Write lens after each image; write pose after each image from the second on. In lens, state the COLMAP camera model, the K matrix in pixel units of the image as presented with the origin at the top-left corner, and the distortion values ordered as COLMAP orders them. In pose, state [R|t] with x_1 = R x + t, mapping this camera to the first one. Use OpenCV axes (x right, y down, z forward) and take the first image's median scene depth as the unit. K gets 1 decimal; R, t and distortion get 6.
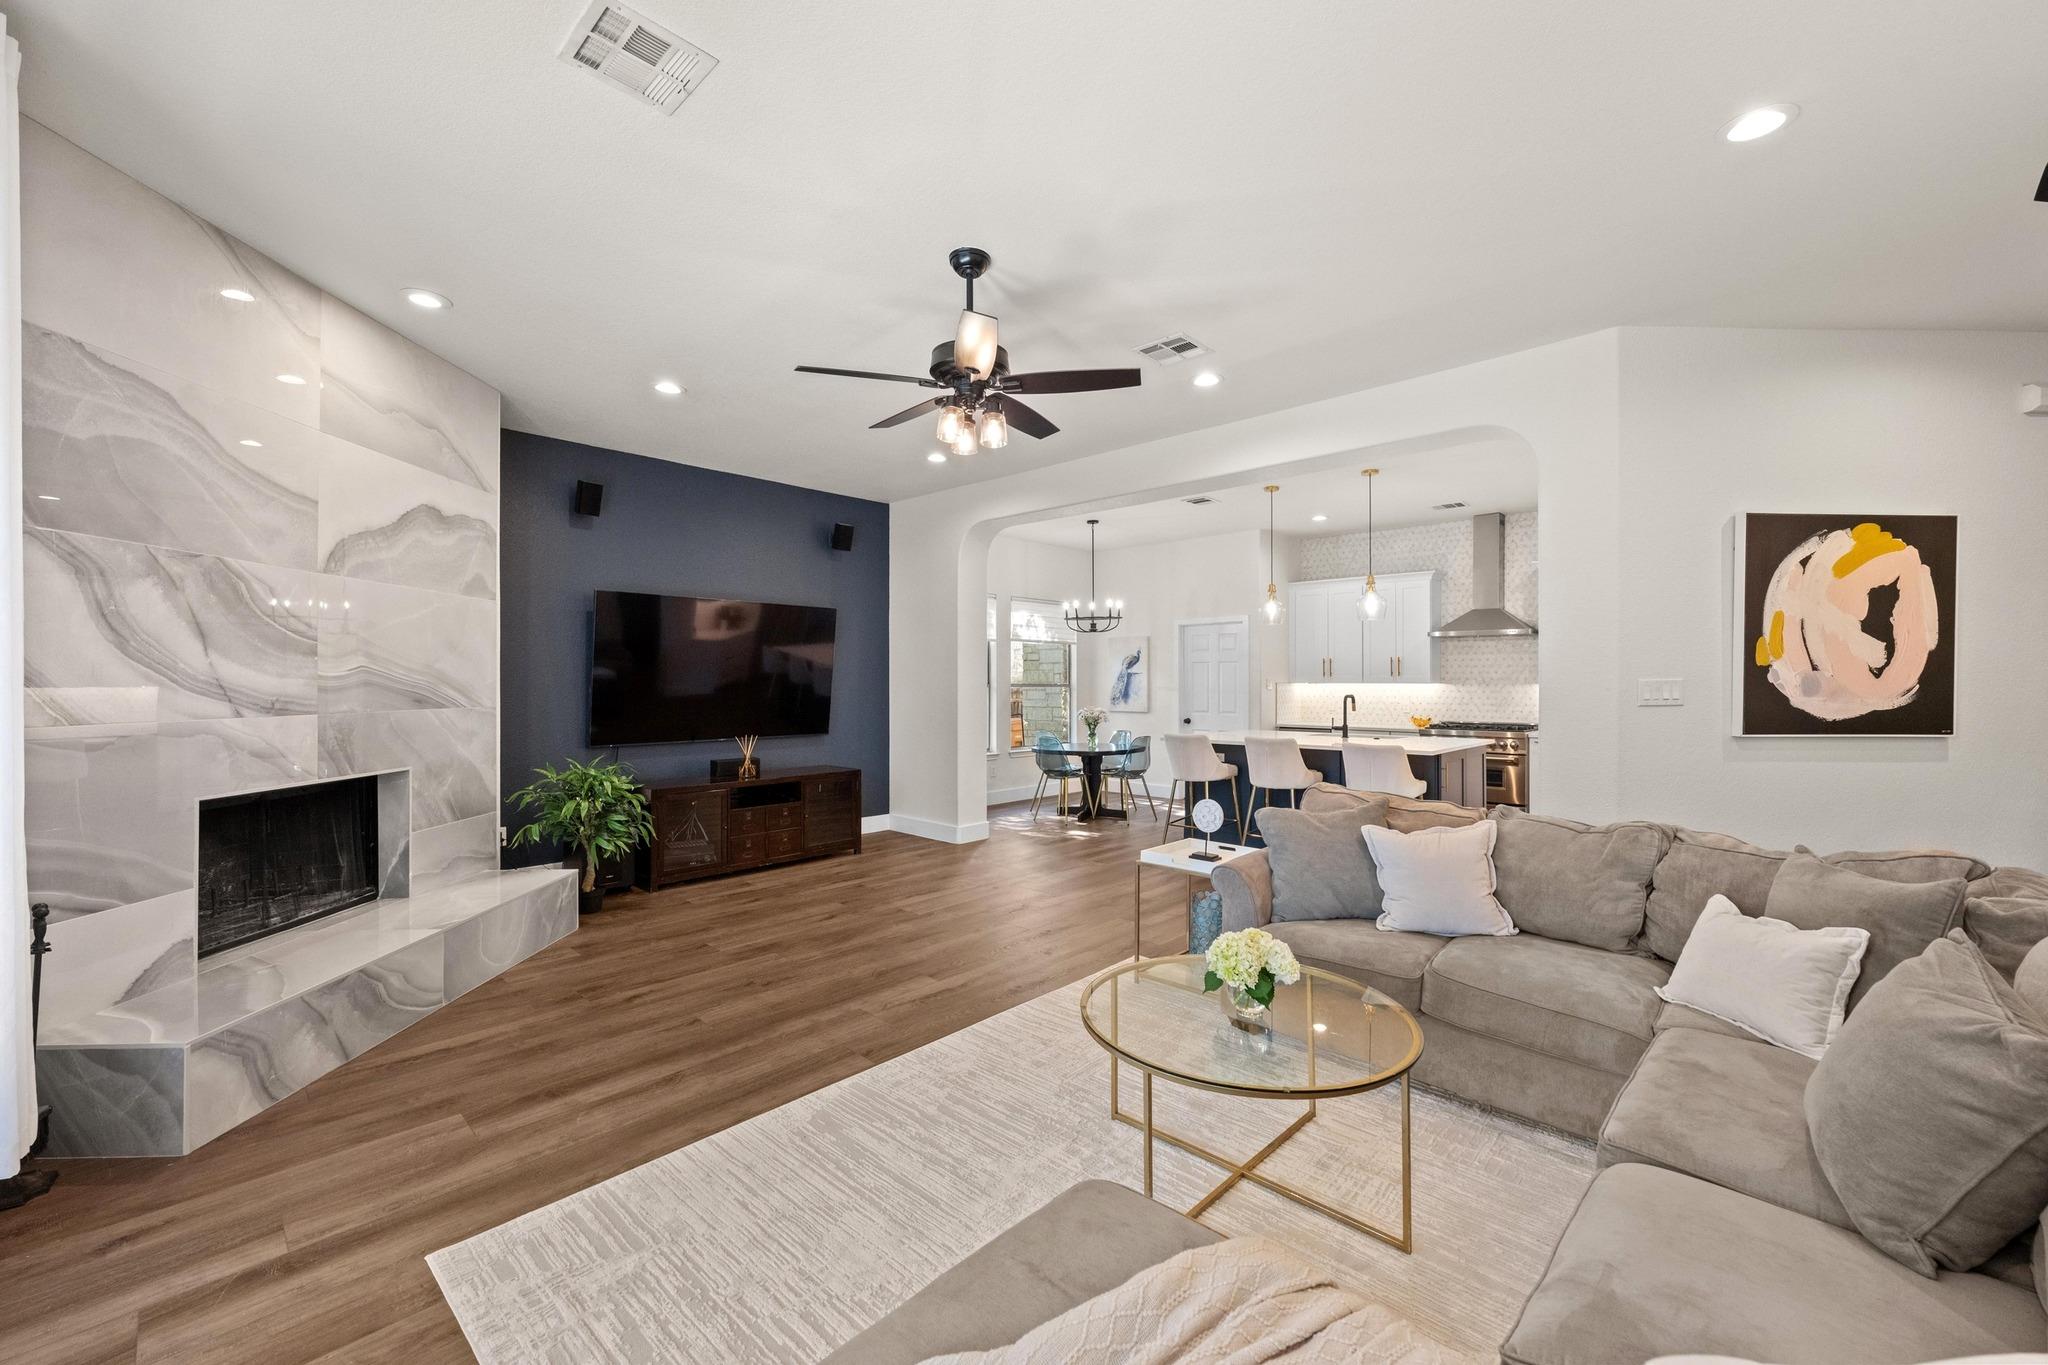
lens RADIAL K [[815.5, 0, 1021.6], [0, 815.5, 682.9], [0, 0, 1]] dist [-0.006176, 0.001781]
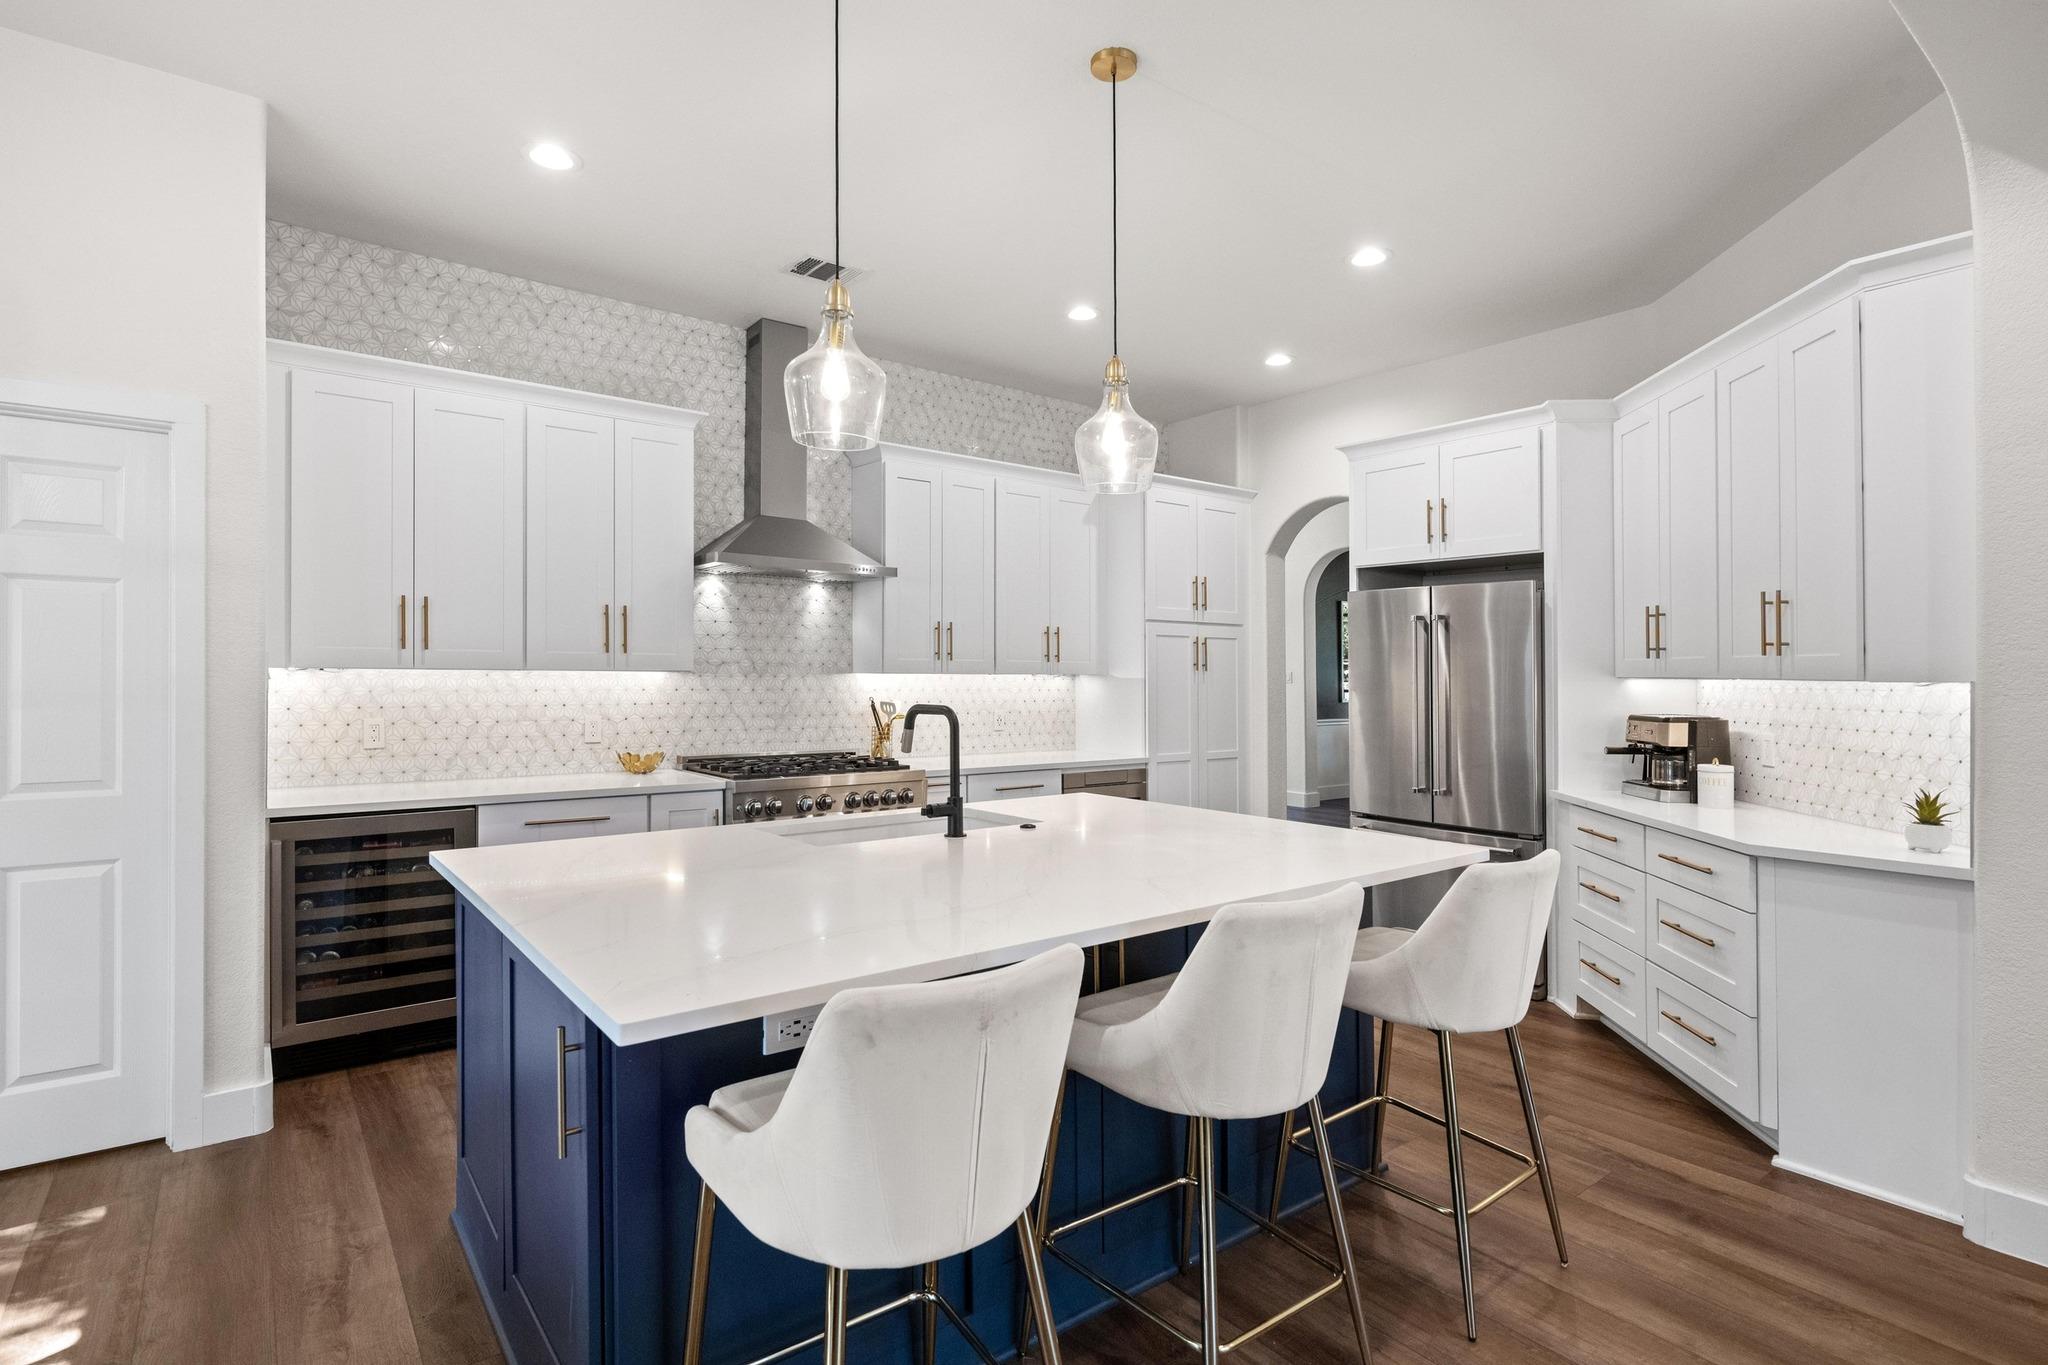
lens RADIAL K [[1007.0, 0, 1013.2], [0, 1007.0, 671.9], [0, 0, 1]] dist [-0.001481, -0.000035]
pose [[0.149919, 0.005470, 0.988683, -0.003566], [-0.005348, 0.999975, -0.004722, 0.005056], [-0.988684, -0.004579, 0.149944, 1.577225]]
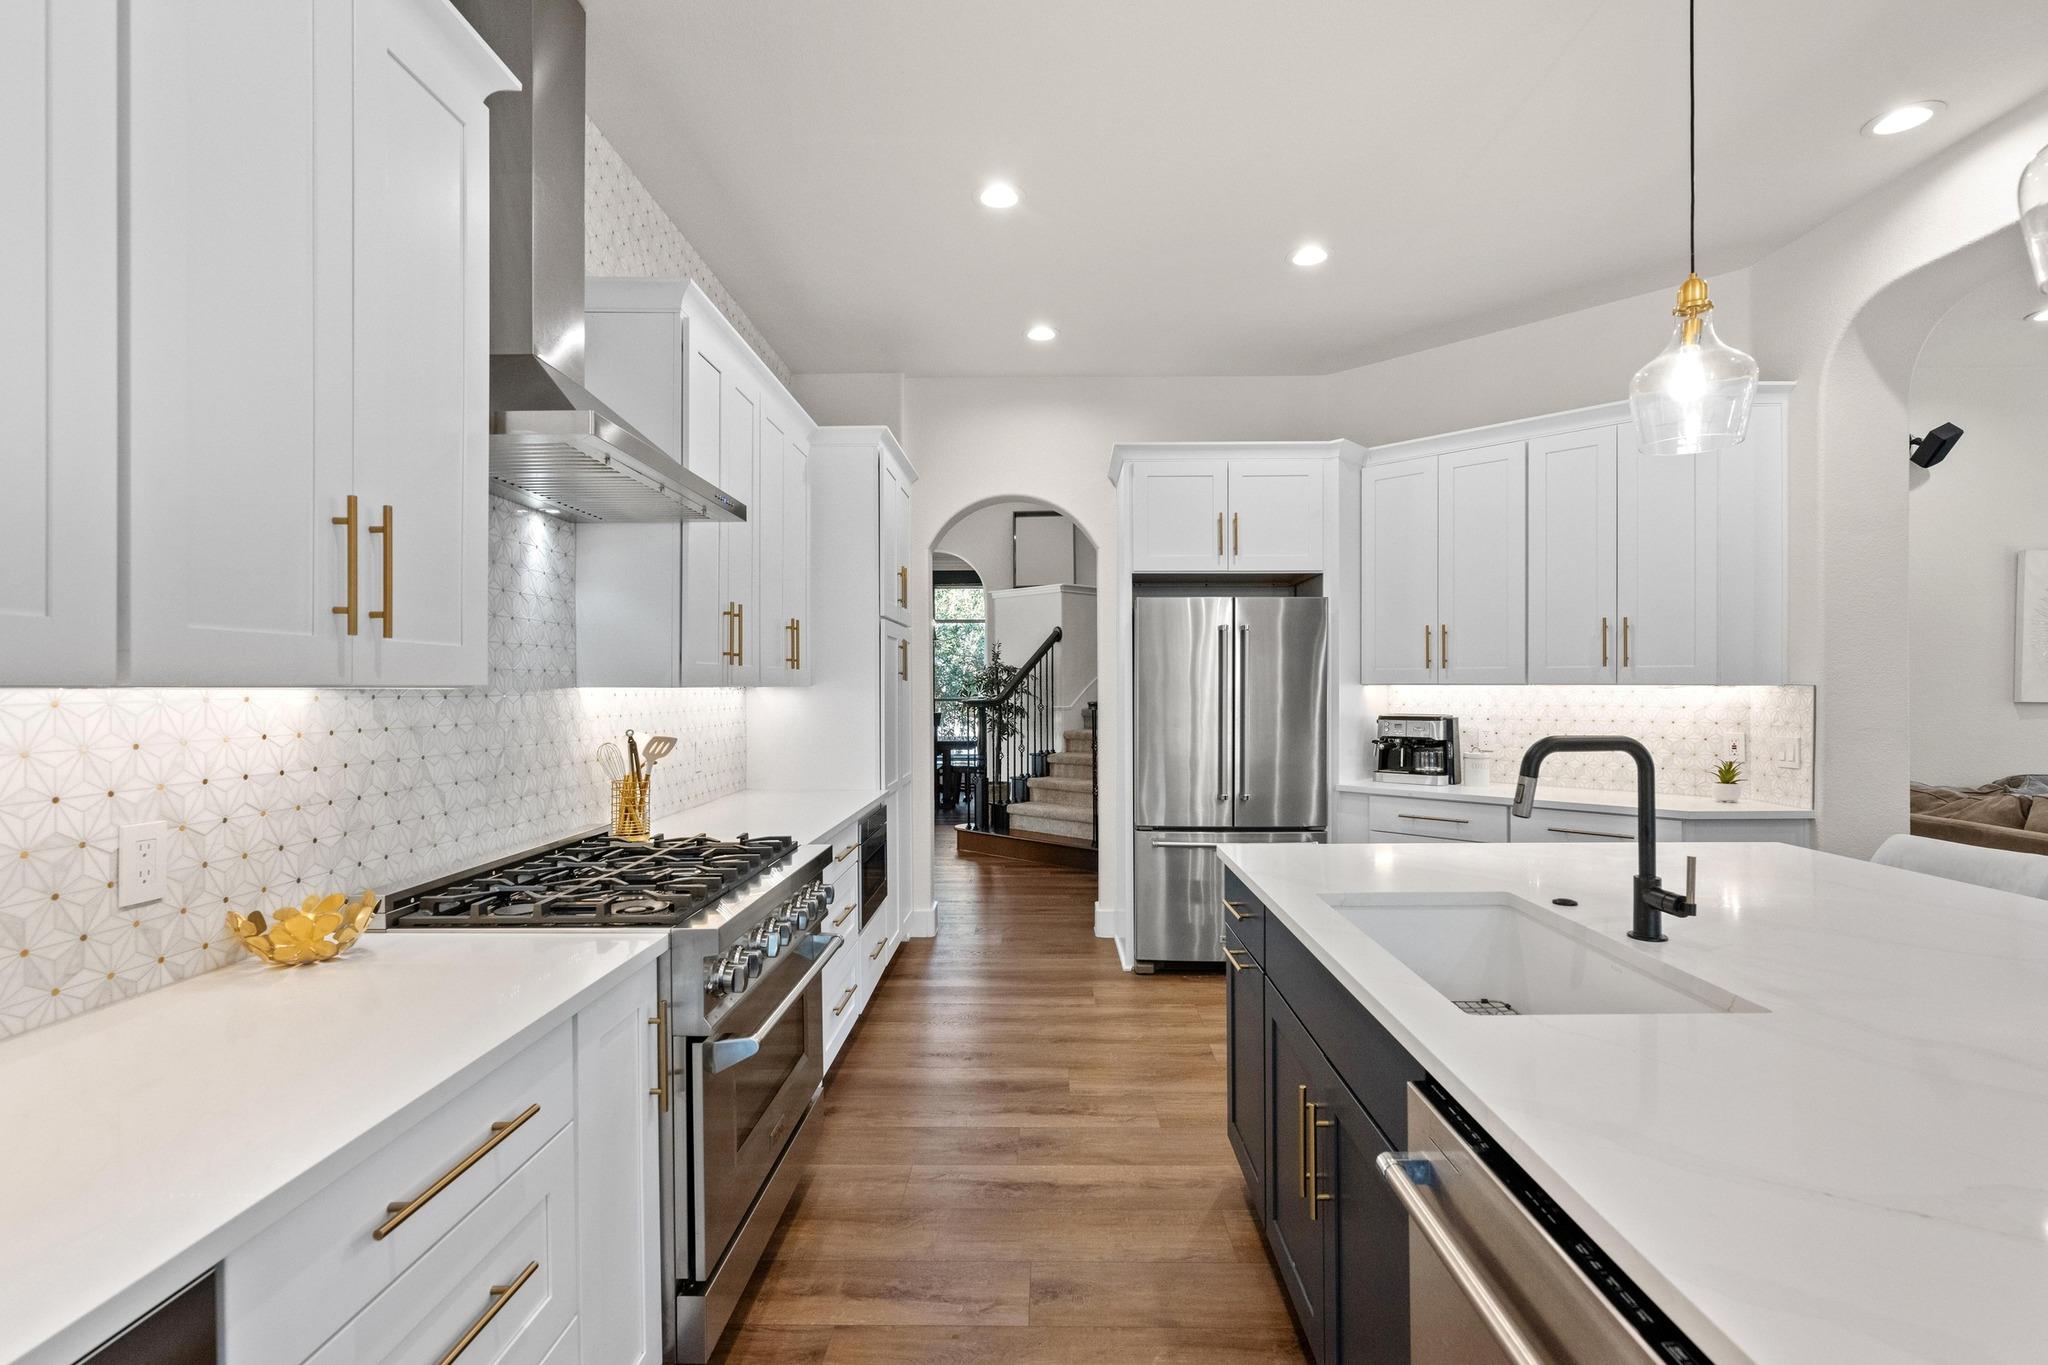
lens RADIAL K [[946.2, 0, 1033.2], [0, 946.2, 678.1], [0, 0, 1]] dist [0.004607, 0.000076]
pose [[-0.683786, 0.007711, 0.729642, 0.562069], [0.004051, 0.999969, -0.006772, 0.000887], [-0.729671, -0.001674, -0.683796, 2.221732]]
